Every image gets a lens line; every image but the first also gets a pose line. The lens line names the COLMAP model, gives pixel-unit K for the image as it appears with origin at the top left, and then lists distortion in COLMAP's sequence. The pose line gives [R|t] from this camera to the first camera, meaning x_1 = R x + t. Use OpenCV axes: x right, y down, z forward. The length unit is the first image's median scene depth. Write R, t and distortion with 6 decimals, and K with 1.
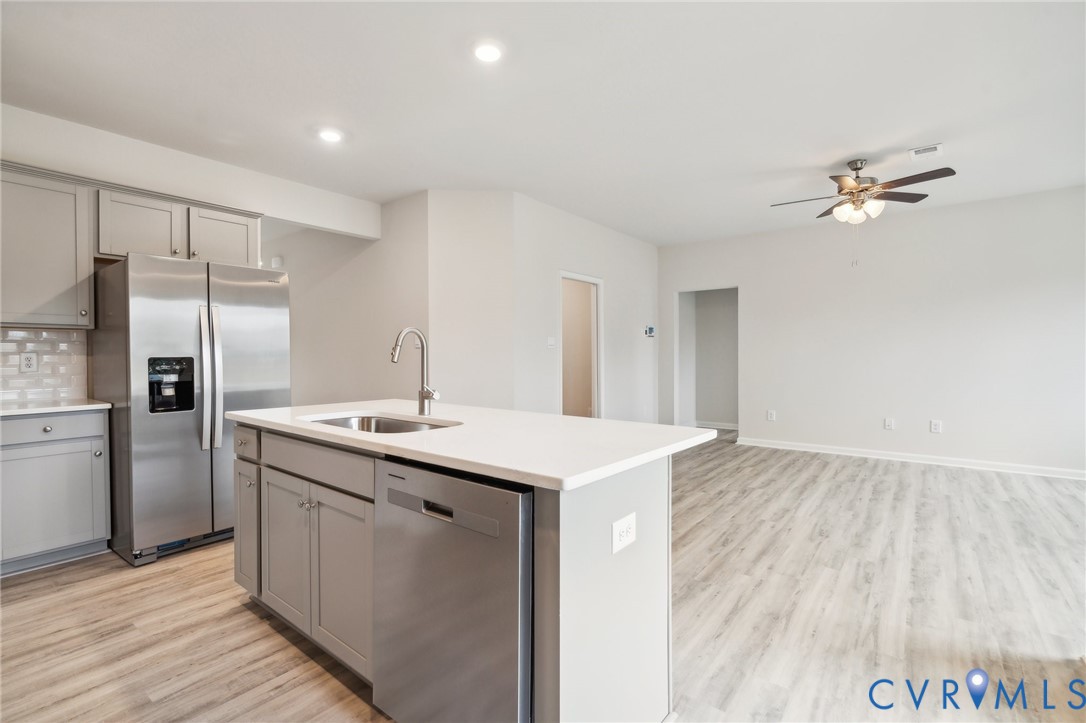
lens RADIAL K [[496.5, 0, 532.3], [0, 496.5, 360.9], [0, 0, 1]] dist [-0.002244, 0.000684]
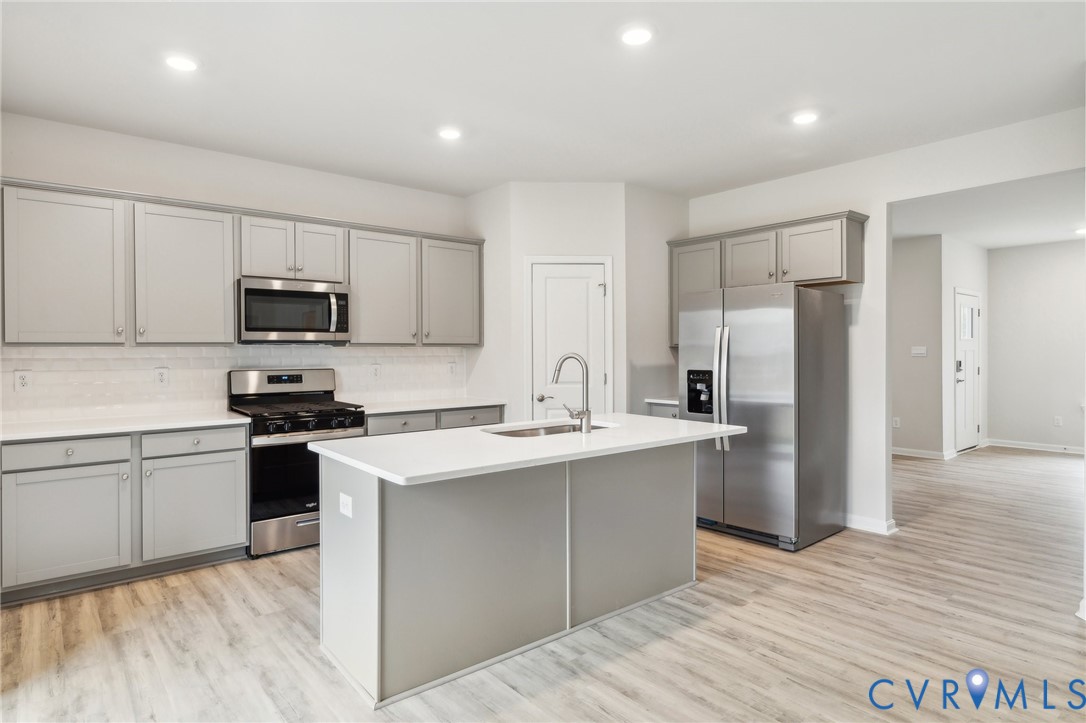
lens RADIAL K [[611.1, 0, 539.5], [0, 611.1, 355.1], [0, 0, 1]] dist [0.001352, 0.000871]
pose [[-0.205380, 0.009322, -0.978638, 0.959284], [-0.006476, 0.999920, 0.010884, -0.064645], [0.978661, 0.008573, -0.205303, 1.009048]]
